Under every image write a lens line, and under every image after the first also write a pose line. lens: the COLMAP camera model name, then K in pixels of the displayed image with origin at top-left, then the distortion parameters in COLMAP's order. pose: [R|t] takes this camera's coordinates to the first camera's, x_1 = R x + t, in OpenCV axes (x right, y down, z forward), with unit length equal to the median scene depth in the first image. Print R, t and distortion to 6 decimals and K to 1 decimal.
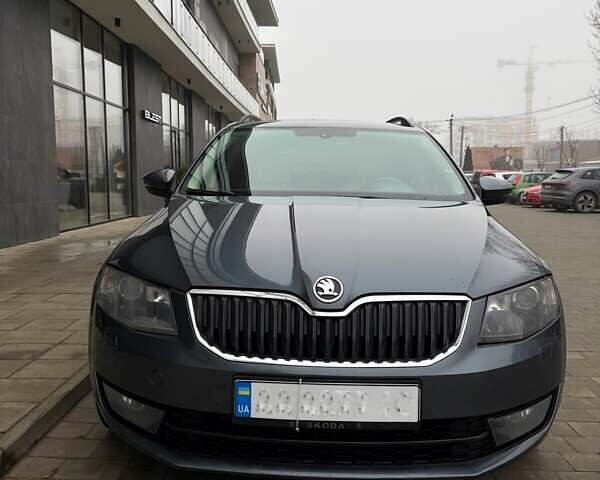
lens RADIAL K [[619.1, 0, 299.6], [0, 619.1, 239.3], [0, 0, 1]] dist [0.025100, 0.000000]
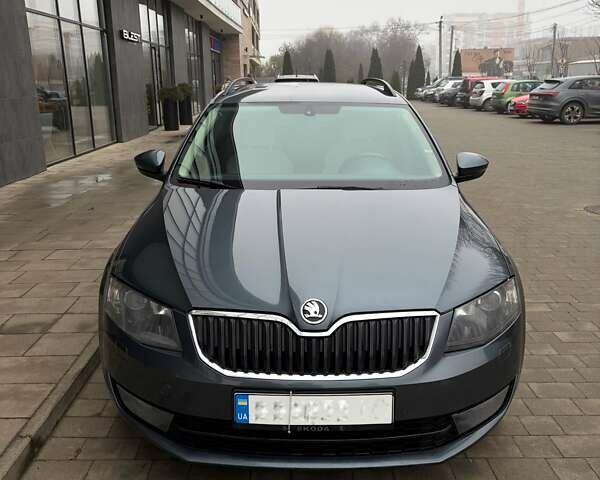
lens RADIAL K [[619.1, 0, 301.2], [0, 619.1, 243.7], [0, 0, 1]] dist [0.025100, 0.000000]
pose [[0.999533, -0.023027, 0.020084, 0.002137], [0.019571, 0.987261, 0.157900, -0.133434], [-0.023464, -0.157433, 0.987251, -0.058542]]
